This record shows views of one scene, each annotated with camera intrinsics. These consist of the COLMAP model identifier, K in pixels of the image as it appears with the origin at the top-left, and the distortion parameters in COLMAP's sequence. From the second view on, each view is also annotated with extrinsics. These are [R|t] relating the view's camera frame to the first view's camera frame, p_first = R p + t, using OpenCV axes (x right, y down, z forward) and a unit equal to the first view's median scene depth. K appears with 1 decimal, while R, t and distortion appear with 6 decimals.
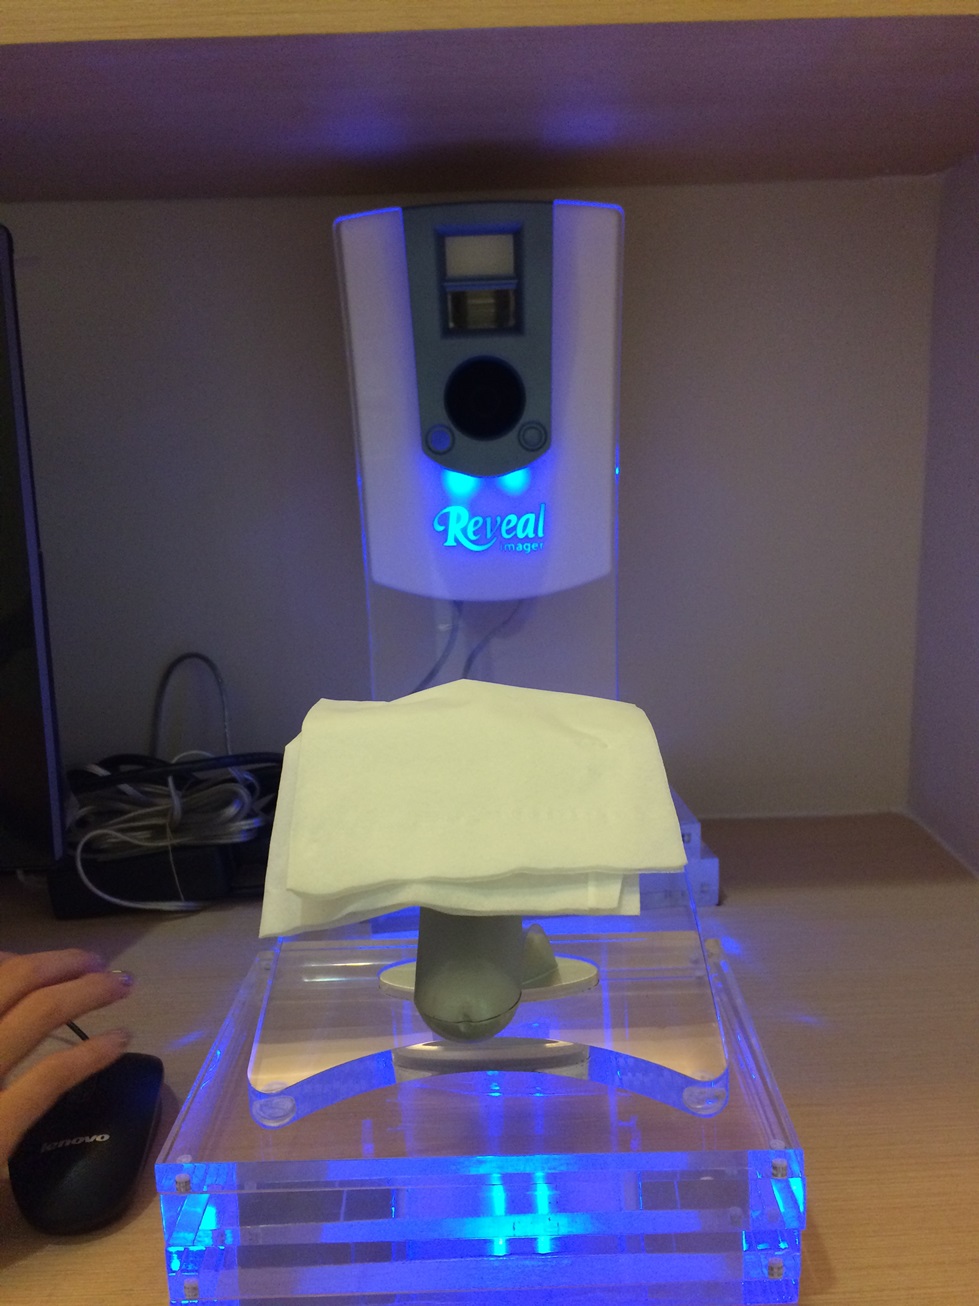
lens RADIAL K [[1083.1, 0, 482.1], [0, 1083.1, 654.1], [0, 0, 1]] dist [0.005984, -0.011340]
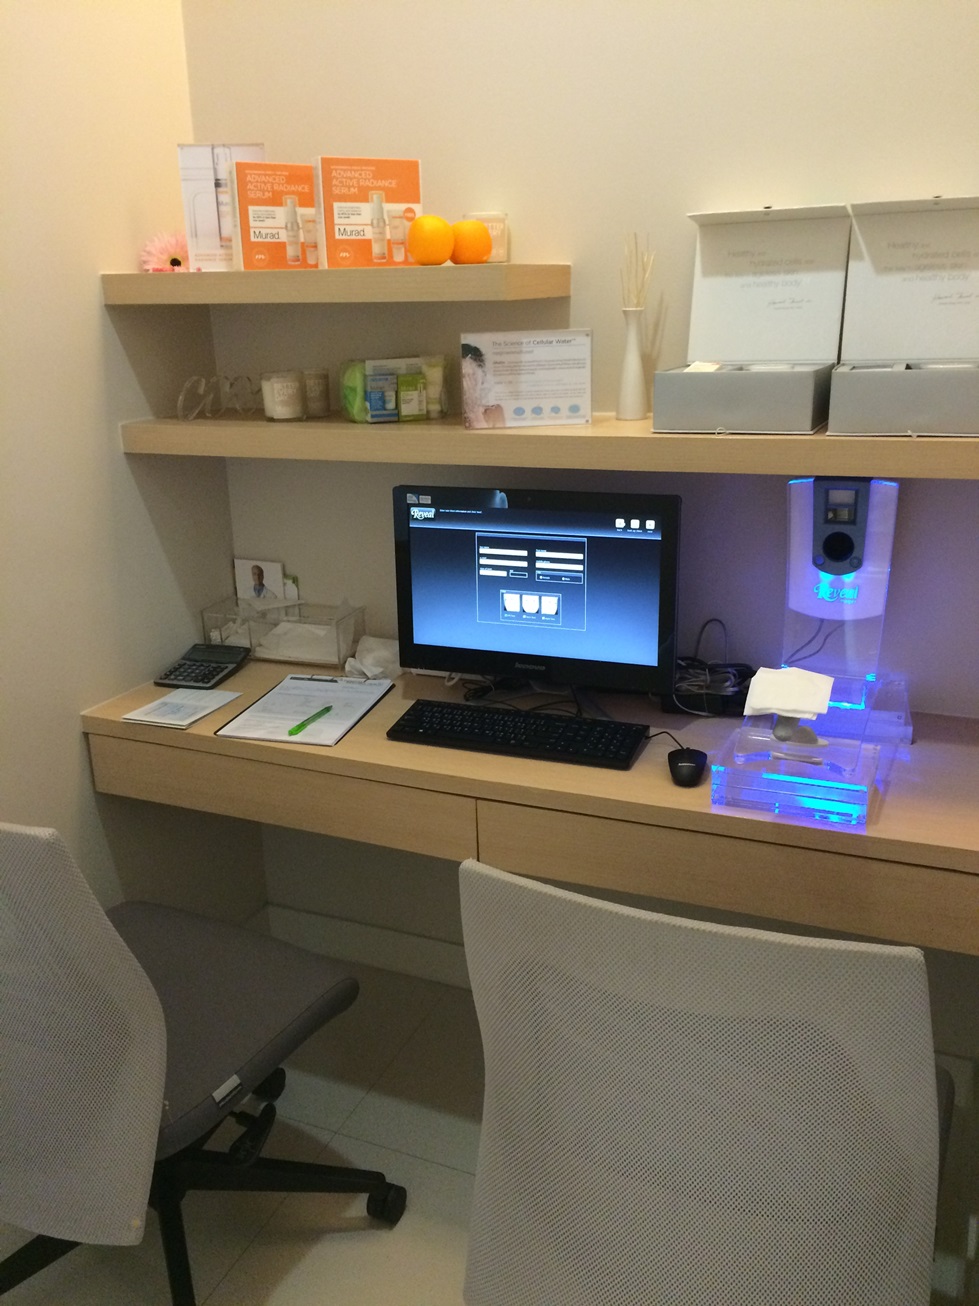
lens RADIAL K [[1083.1, 0, 485.3], [0, 1083.1, 659.7], [0, 0, 1]] dist [0.005984, -0.011340]
pose [[0.911918, 0.130555, -0.389051, 0.279555], [-0.074501, 0.984959, 0.155901, -0.306993], [0.403553, -0.113184, 0.907929, -1.792698]]
